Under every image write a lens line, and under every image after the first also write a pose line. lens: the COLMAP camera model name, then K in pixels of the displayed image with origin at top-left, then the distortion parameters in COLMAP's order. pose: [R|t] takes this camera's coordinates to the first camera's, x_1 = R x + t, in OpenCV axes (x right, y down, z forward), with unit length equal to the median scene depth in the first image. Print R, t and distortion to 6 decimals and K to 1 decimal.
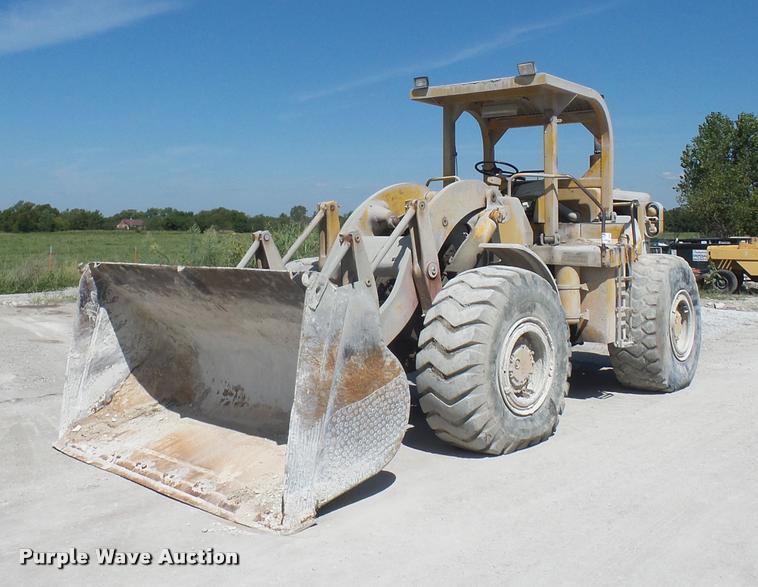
lens RADIAL K [[818.2, 0, 379.1], [0, 818.2, 234.1], [0, 0, 1]] dist [0.011603, 0.000000]
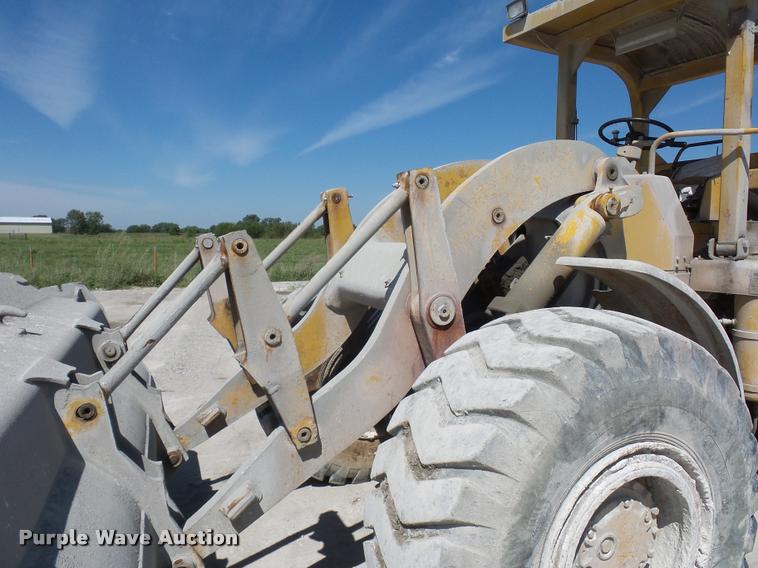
lens RADIAL K [[529.3, 0, 377.5], [0, 529.3, 287.1], [0, 0, 1]] dist [0.000843, -0.008622]
pose [[0.921549, 0.037404, -0.386456, 0.158218], [-0.003436, 0.996095, 0.088216, 0.001492], [0.388247, -0.079968, 0.918079, 0.704595]]
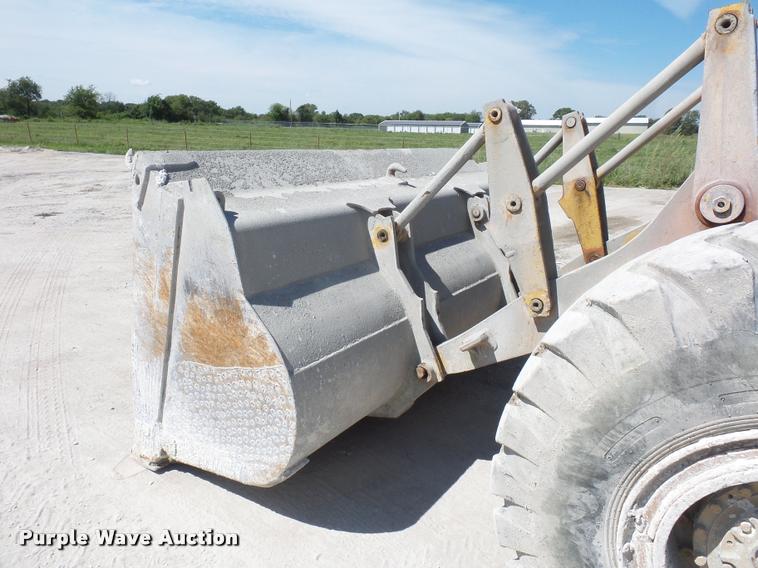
lens RADIAL K [[529.3, 0, 372.2], [0, 529.3, 284.5], [0, 0, 1]] dist [0.000843, -0.008622]
pose [[0.137708, 0.275106, -0.951500, 0.289144], [-0.025214, 0.961315, 0.274295, 0.016928], [0.990152, -0.013782, 0.139317, 0.820335]]
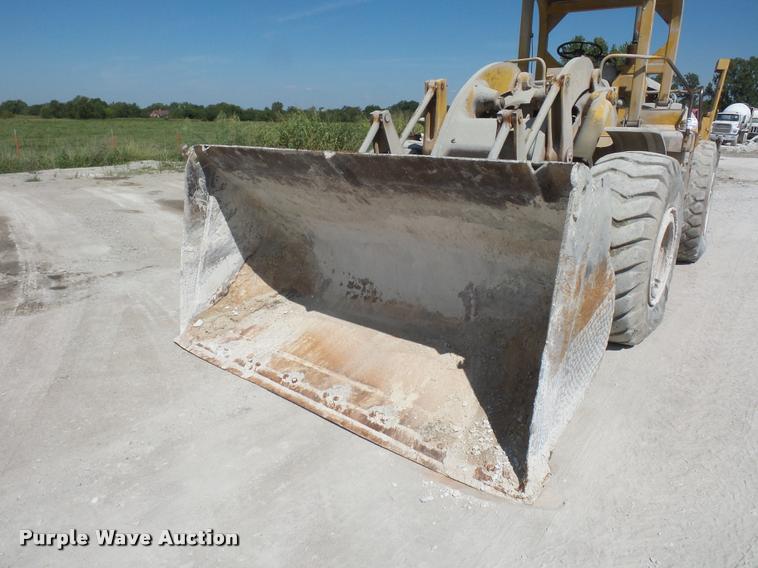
lens RADIAL K [[529.3, 0, 375.6], [0, 529.3, 284.3], [0, 0, 1]] dist [0.000843, -0.008622]
pose [[0.997086, -0.013087, 0.075151, -0.207974], [-0.009414, 0.956534, 0.291470, 0.010308], [-0.075699, -0.291328, 0.953623, 0.406750]]
